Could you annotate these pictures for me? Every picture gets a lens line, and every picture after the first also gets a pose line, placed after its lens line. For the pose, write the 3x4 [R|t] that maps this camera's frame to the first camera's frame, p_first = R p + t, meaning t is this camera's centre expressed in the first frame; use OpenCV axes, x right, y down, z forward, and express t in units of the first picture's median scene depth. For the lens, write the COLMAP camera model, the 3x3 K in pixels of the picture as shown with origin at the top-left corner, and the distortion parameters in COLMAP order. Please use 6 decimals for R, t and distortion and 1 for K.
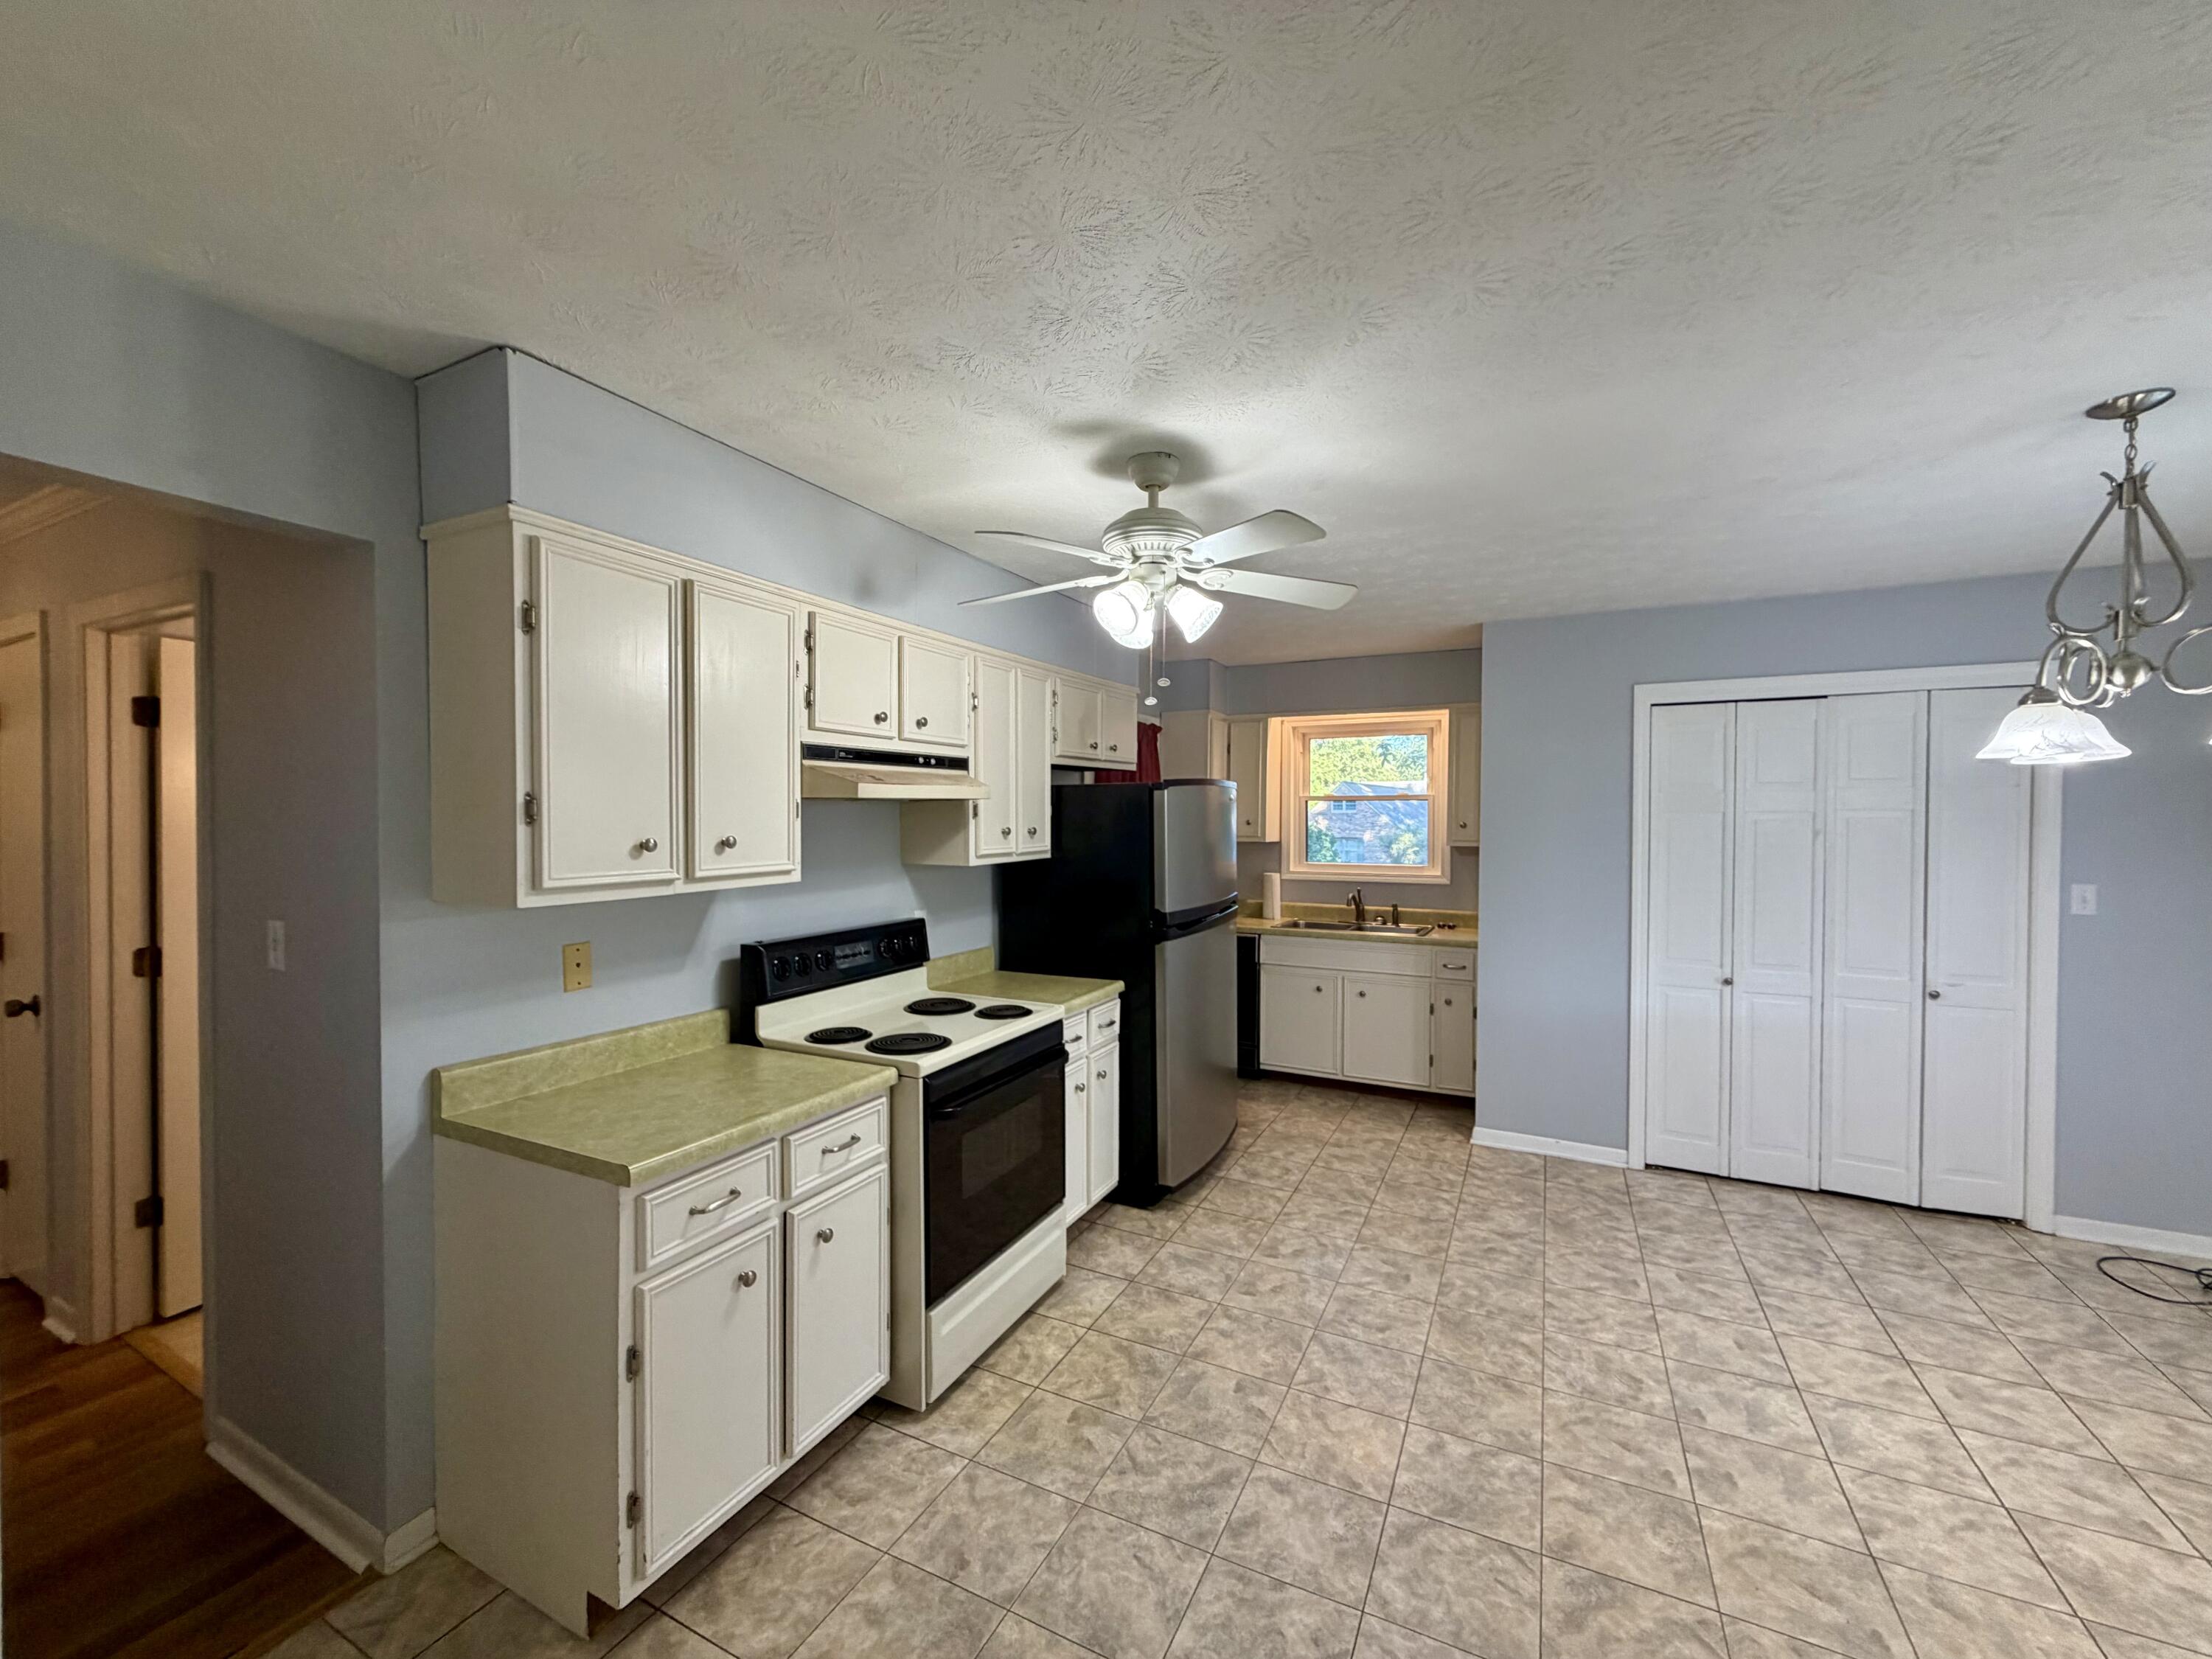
lens RADIAL K [[881.3, 0, 1100.6], [0, 881.3, 832.1], [0, 0, 1]] dist [-0.000780, 0.000113]
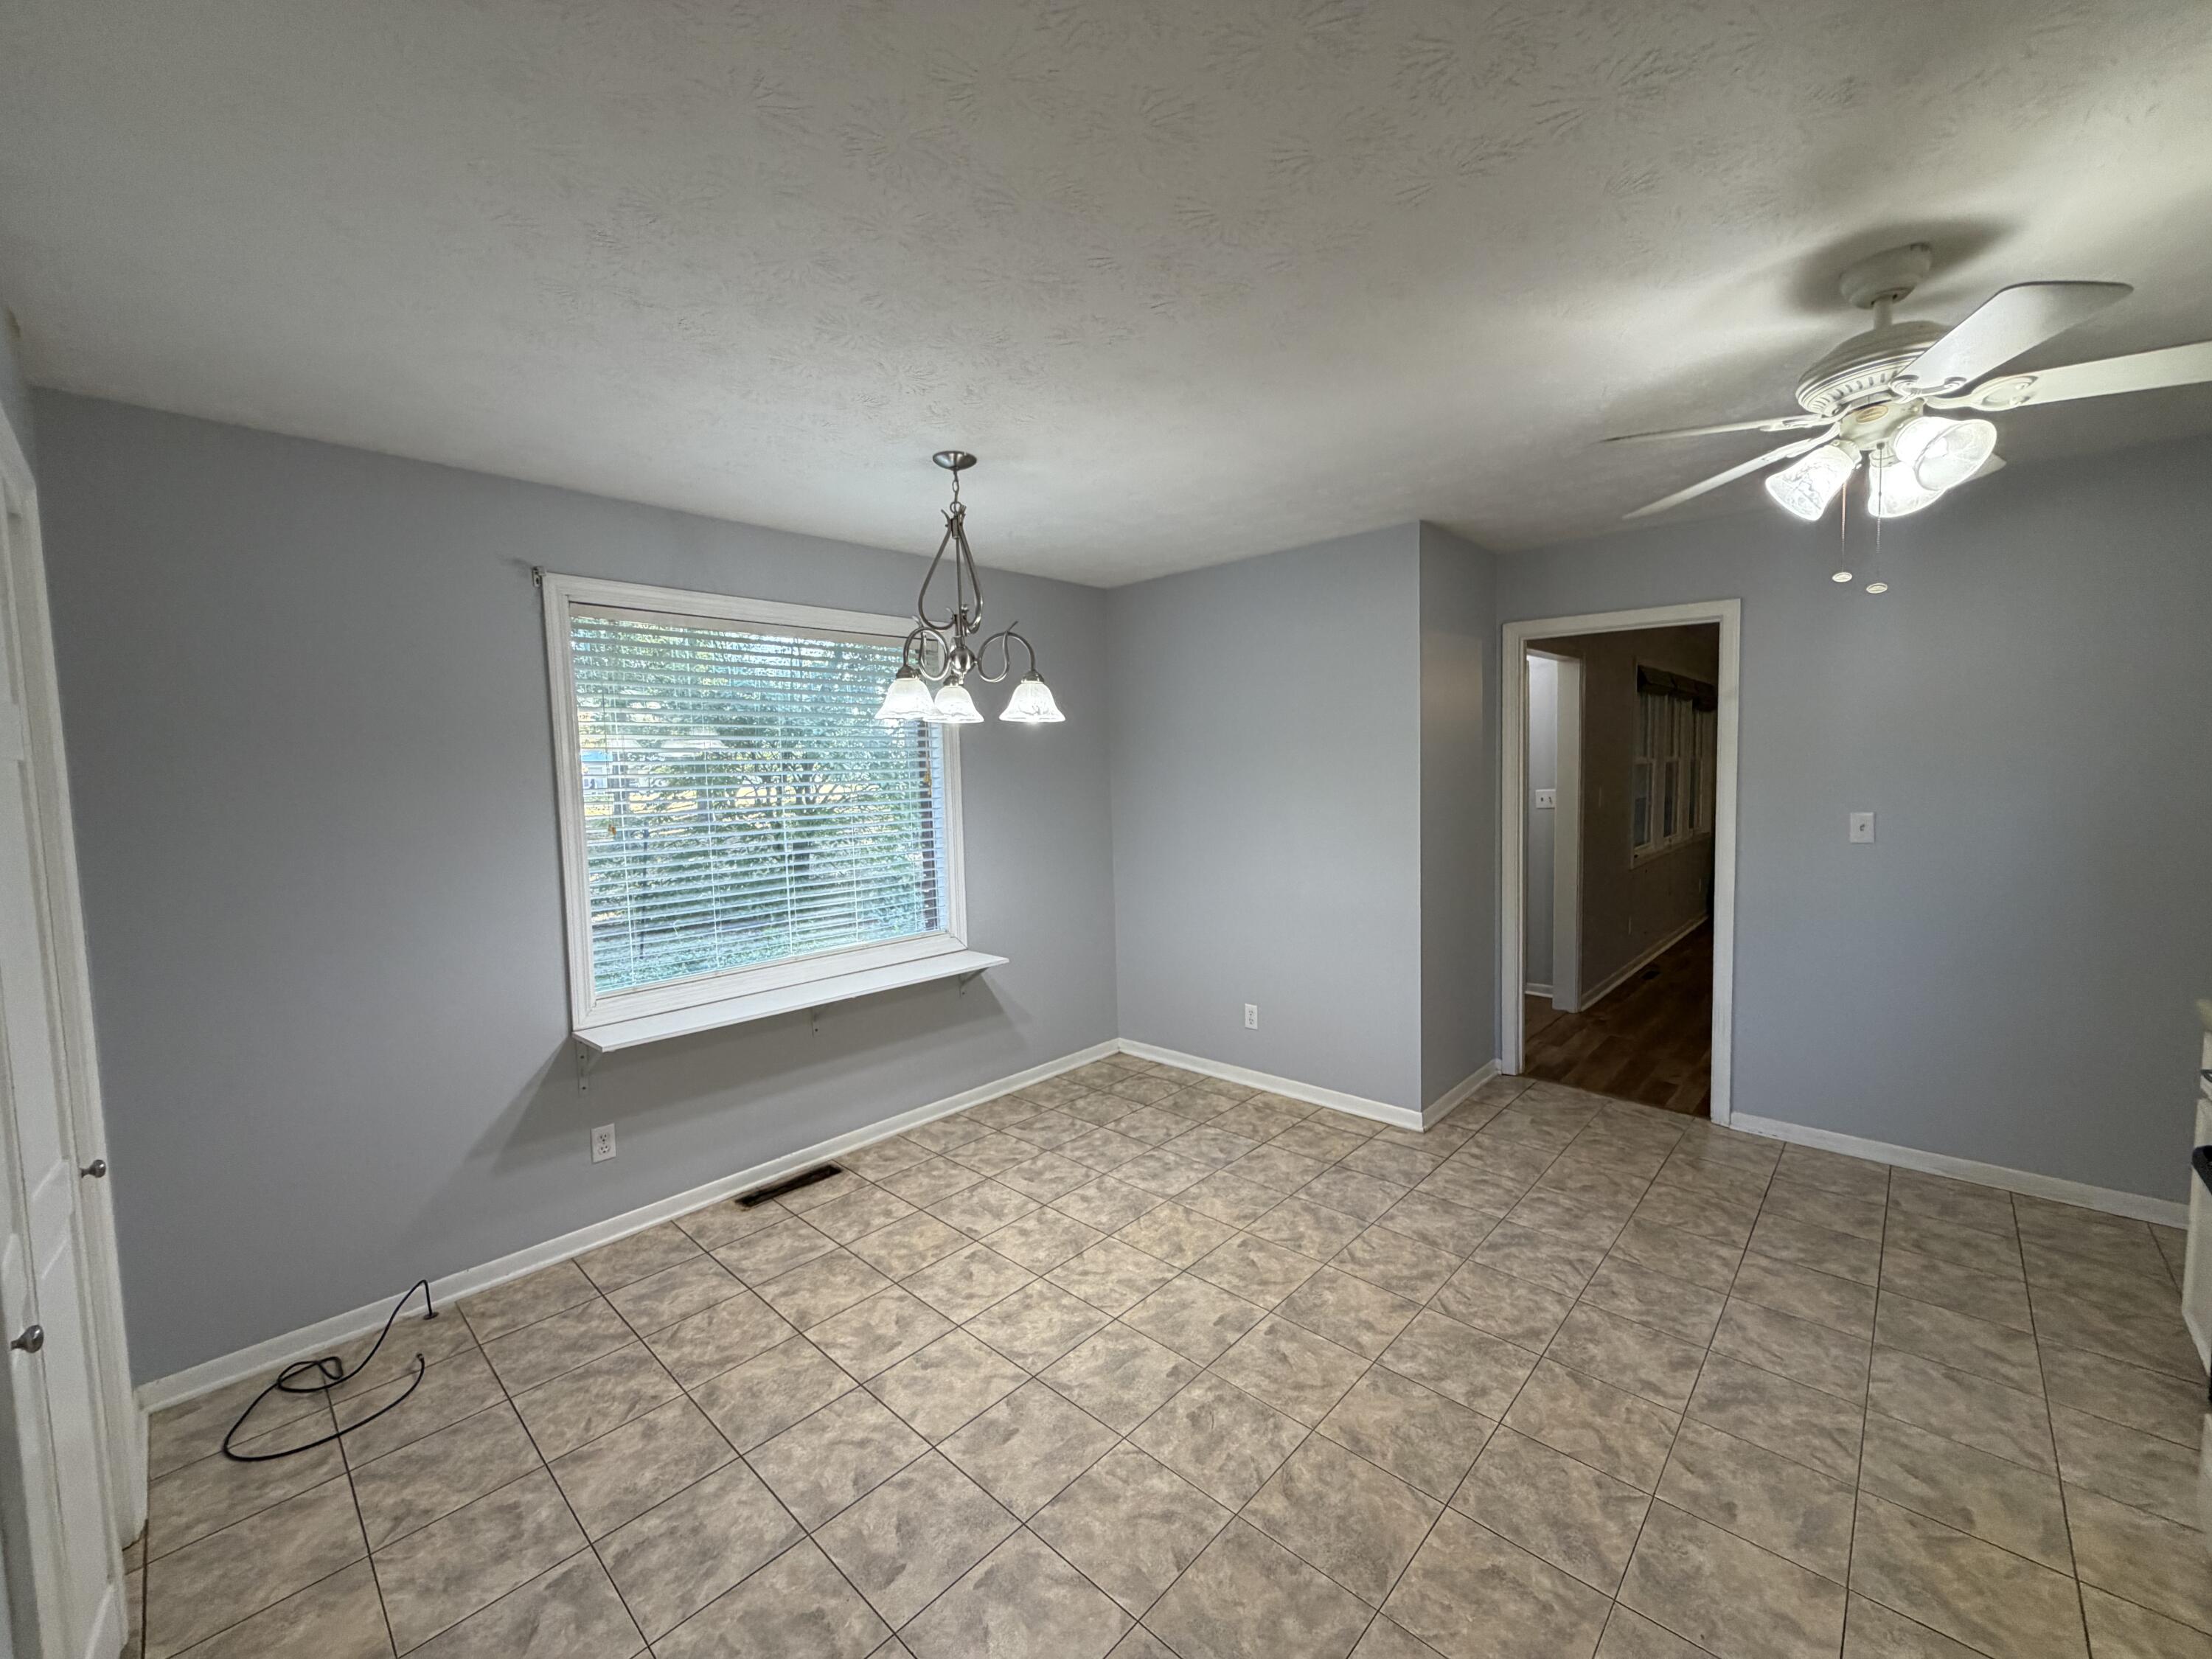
lens RADIAL K [[881.3, 0, 1100.6], [0, 881.3, 832.1], [0, 0, 1]] dist [-0.000780, 0.000113]
pose [[-0.959418, 0.002559, 0.281976, 0.380243], [0.026920, 0.996223, 0.082552, -0.015281], [-0.280699, 0.086793, -0.955863, 1.508517]]
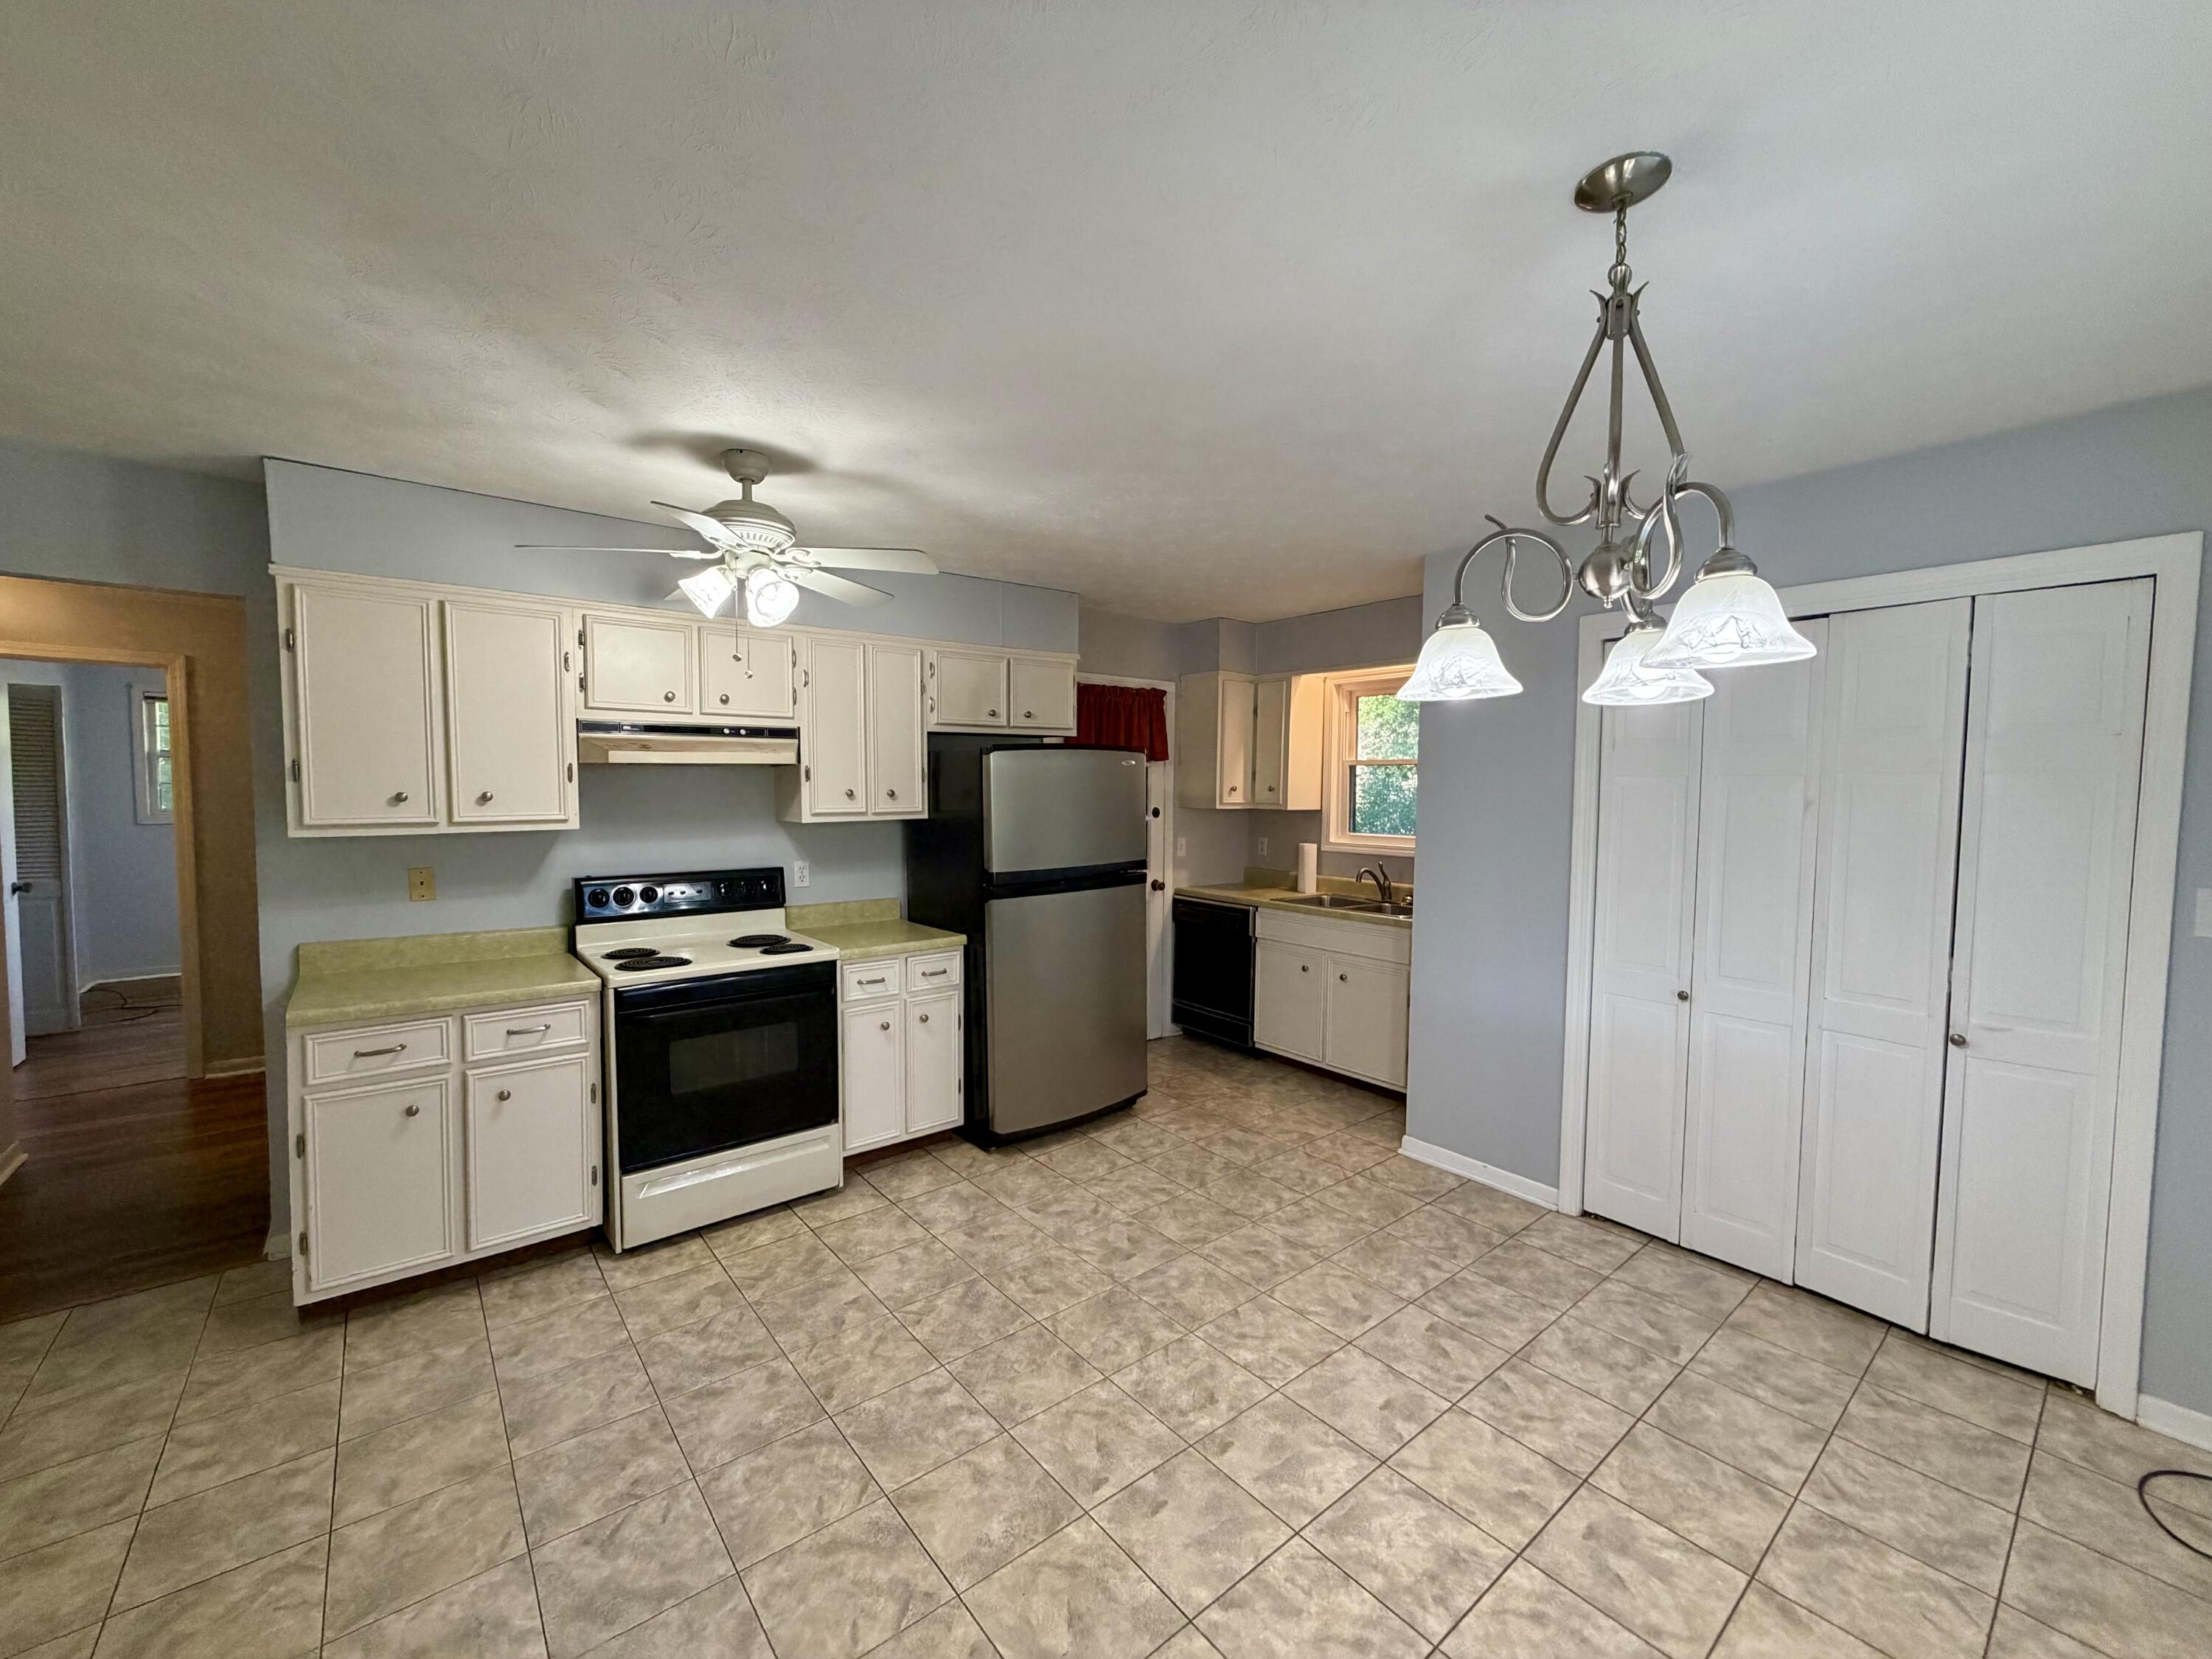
lens RADIAL K [[881.3, 0, 1100.6], [0, 881.3, 832.1], [0, 0, 1]] dist [-0.000780, 0.000113]
pose [[0.913980, 0.025065, -0.404985, 0.720167], [-0.011000, 0.999254, 0.037018, 0.004189], [0.405611, -0.029379, 0.913574, 0.118675]]
